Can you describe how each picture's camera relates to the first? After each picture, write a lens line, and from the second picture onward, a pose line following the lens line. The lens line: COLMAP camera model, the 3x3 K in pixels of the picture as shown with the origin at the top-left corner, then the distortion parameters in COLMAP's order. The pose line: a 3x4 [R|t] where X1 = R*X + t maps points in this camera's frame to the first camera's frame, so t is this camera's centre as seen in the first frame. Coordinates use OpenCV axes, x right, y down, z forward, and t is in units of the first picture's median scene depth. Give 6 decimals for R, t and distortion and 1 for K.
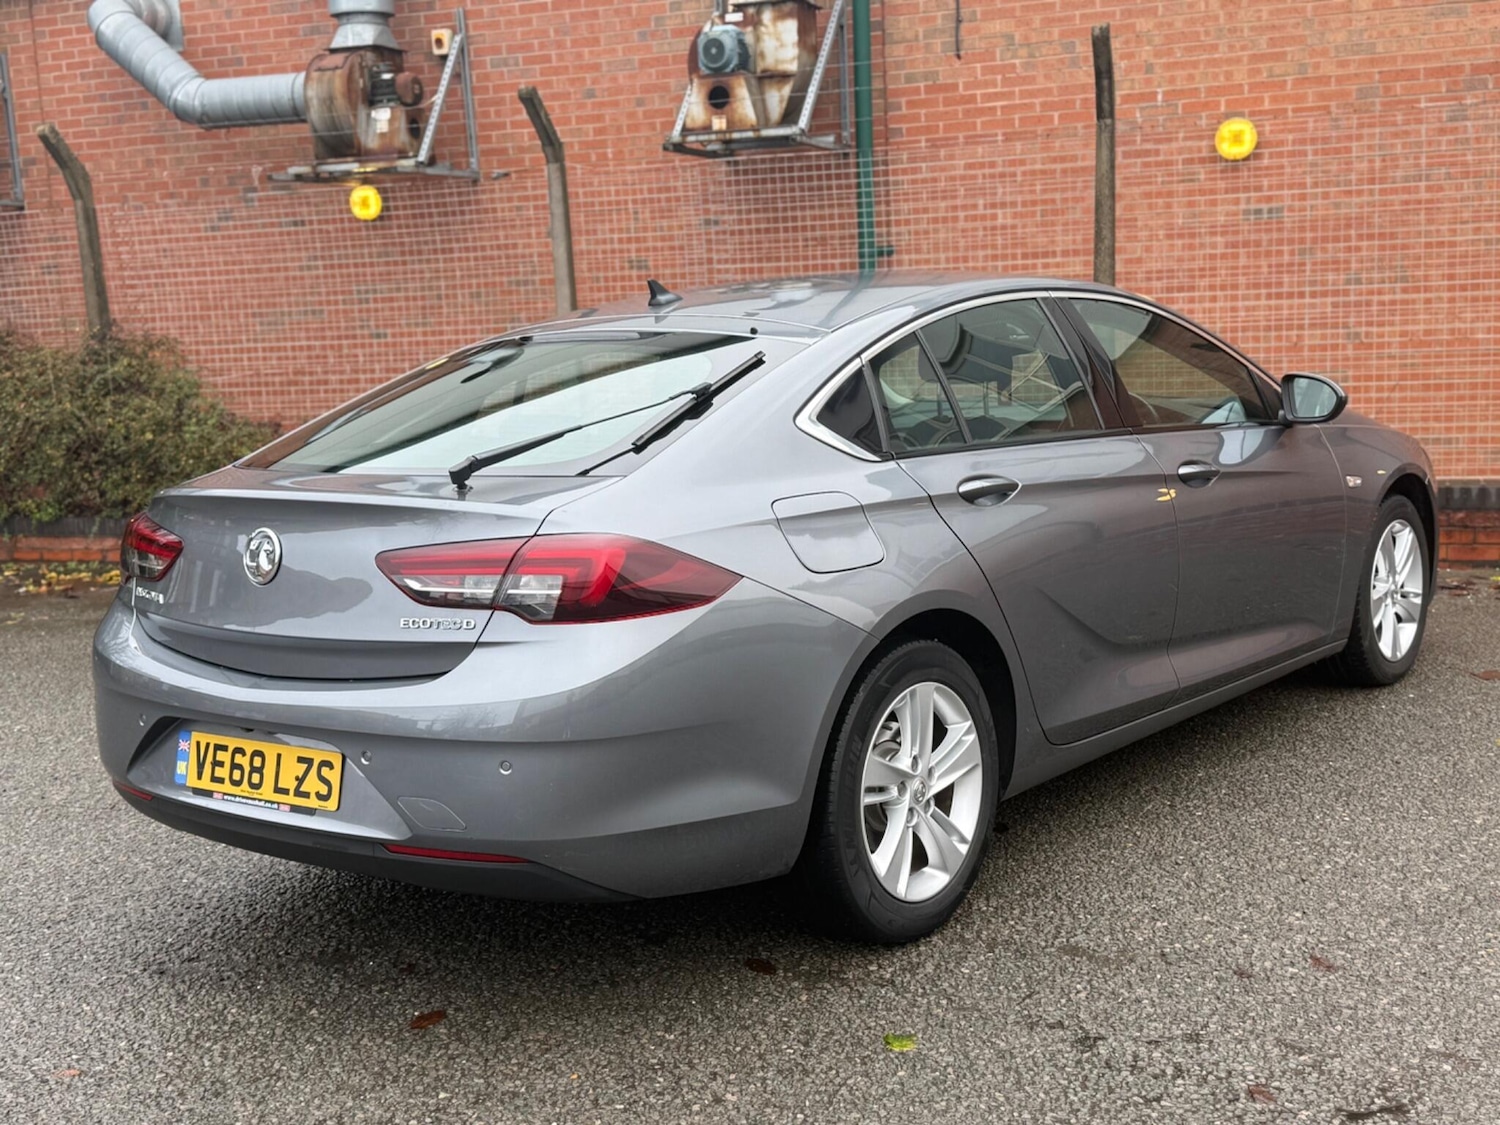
lens RADIAL K [[1800.4, 0, 754.1], [0, 1800.4, 568.2], [0, 0, 1]] dist [0.227874, -0.551806]
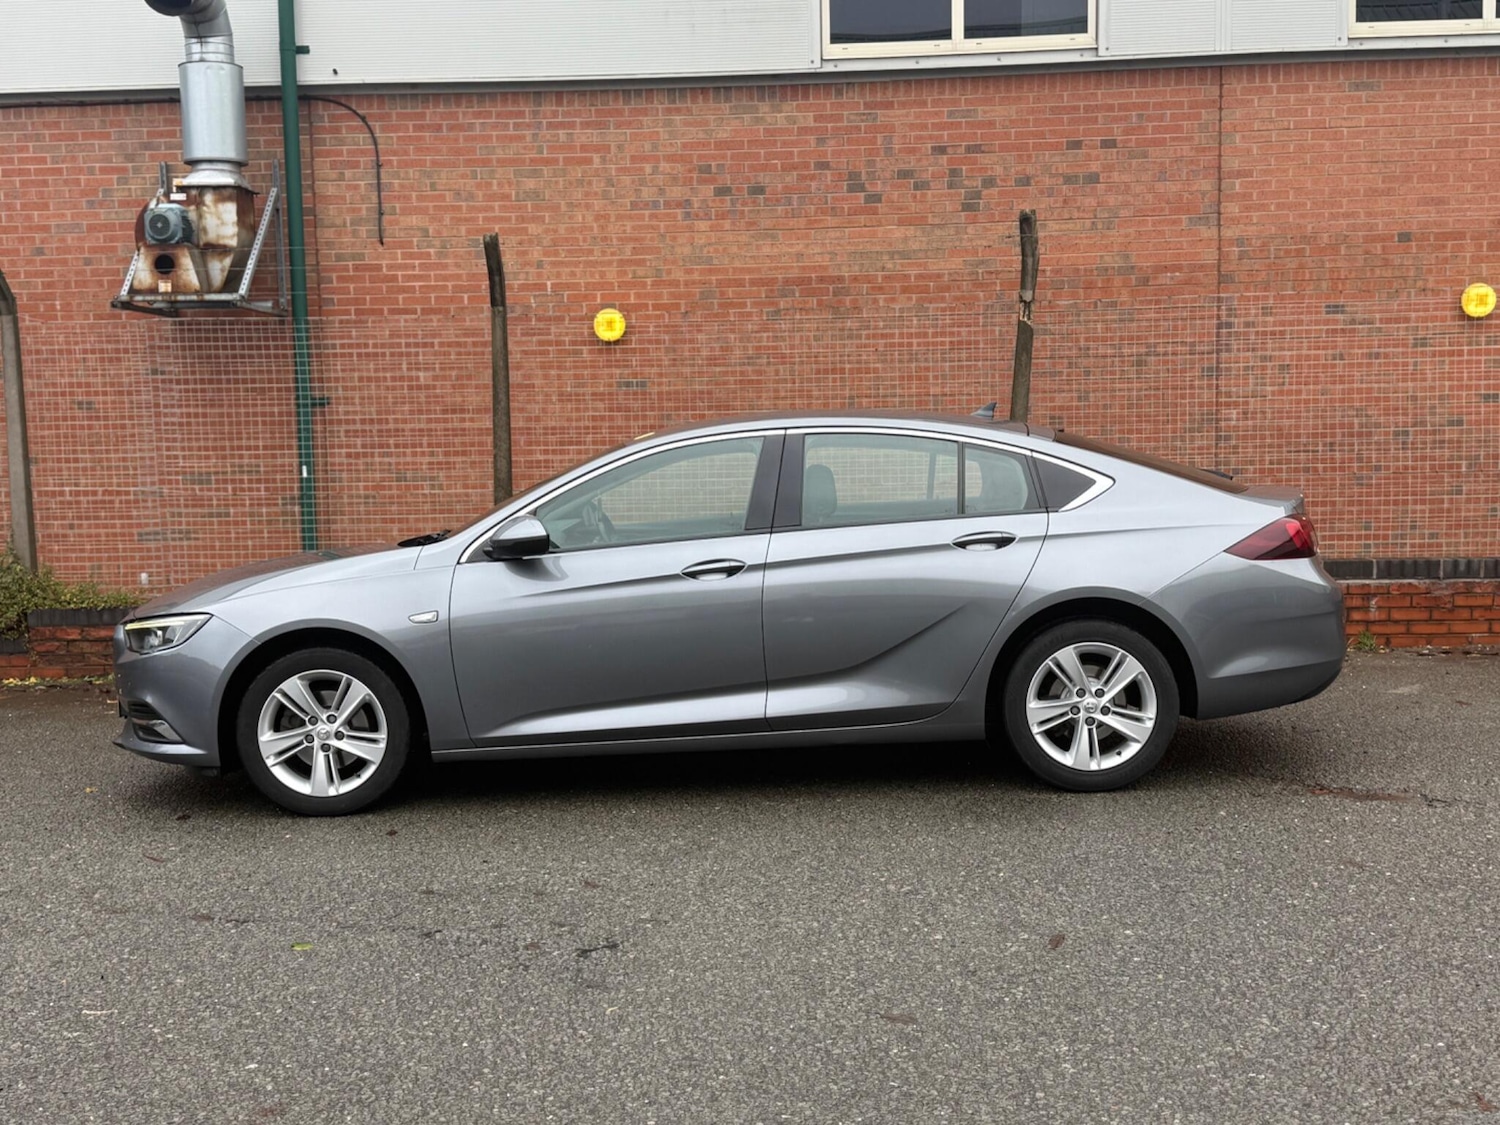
lens RADIAL K [[1800.4, 0, 754.1], [0, 1800.4, 568.2], [0, 0, 1]] dist [0.227874, -0.551806]
pose [[0.956785, 0.001448, 0.290794, -0.000462], [0.021485, 0.996903, -0.075654, 0.025484], [-0.290003, 0.078632, 0.953790, -0.185755]]
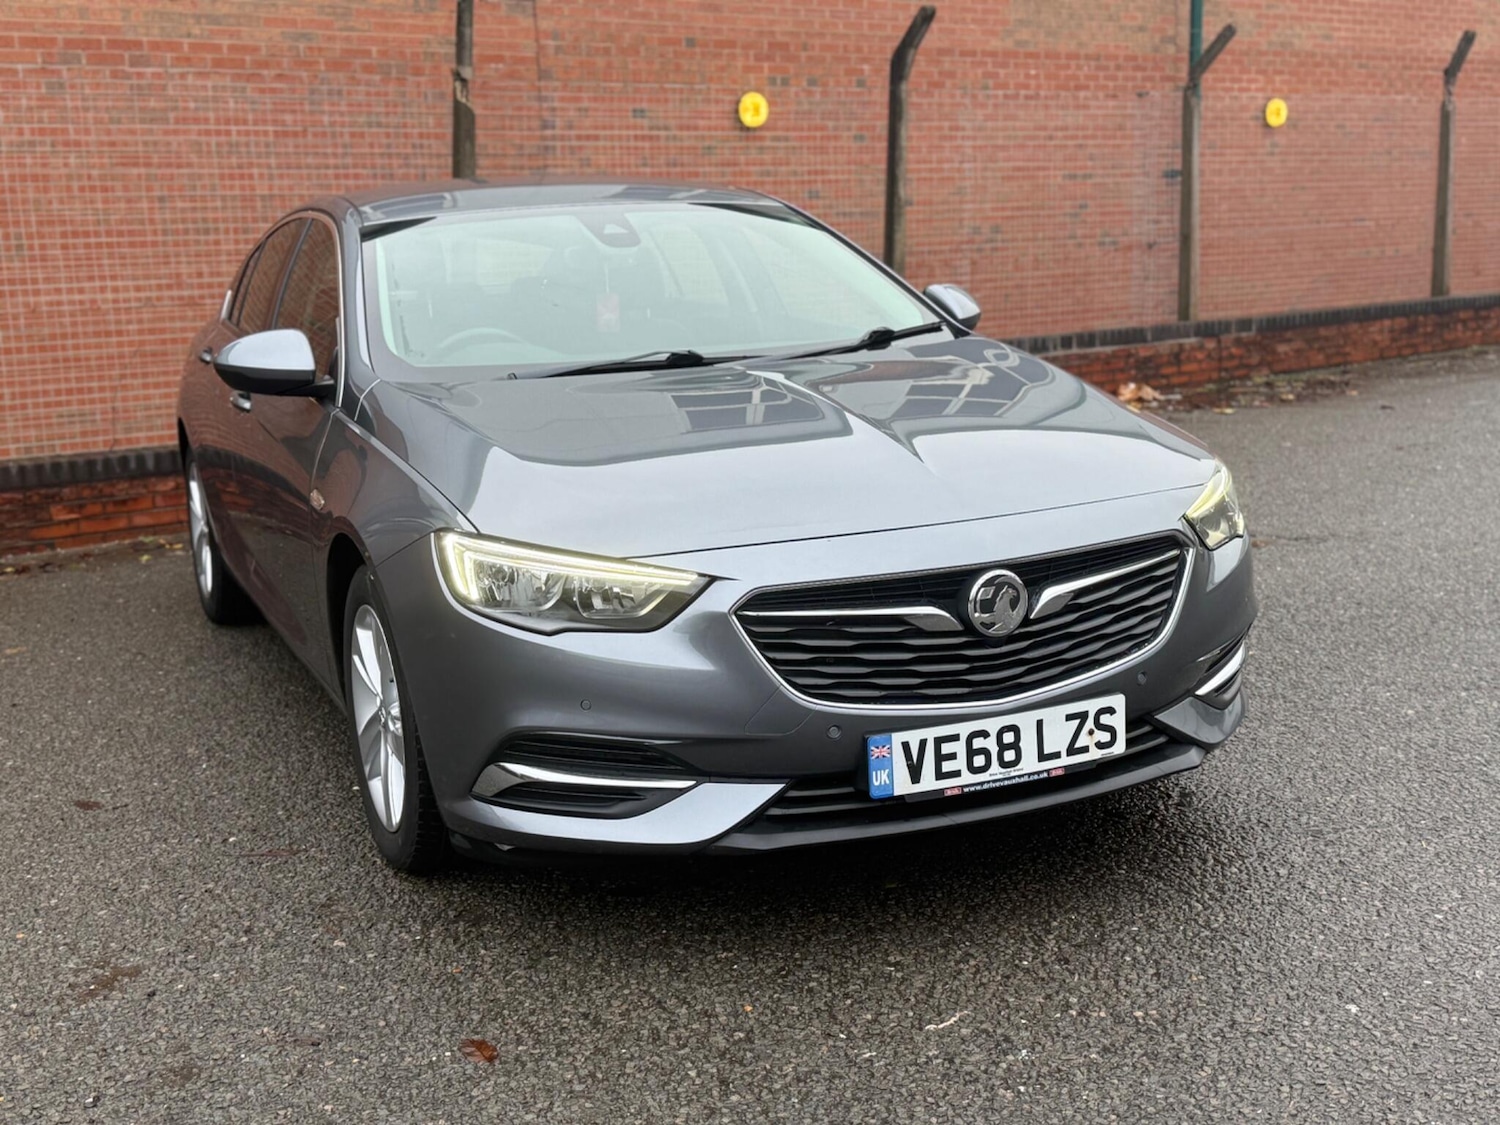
lens RADIAL K [[1792.1, 0, 746.7], [0, 1792.1, 569.0], [0, 0, 1]] dist [0.221380, -0.525527]
pose [[0.529710, -0.128978, 0.838315, -0.274740], [0.141693, 0.987938, 0.062466, 0.002194], [-0.836260, 0.085695, 0.541596, 0.165713]]
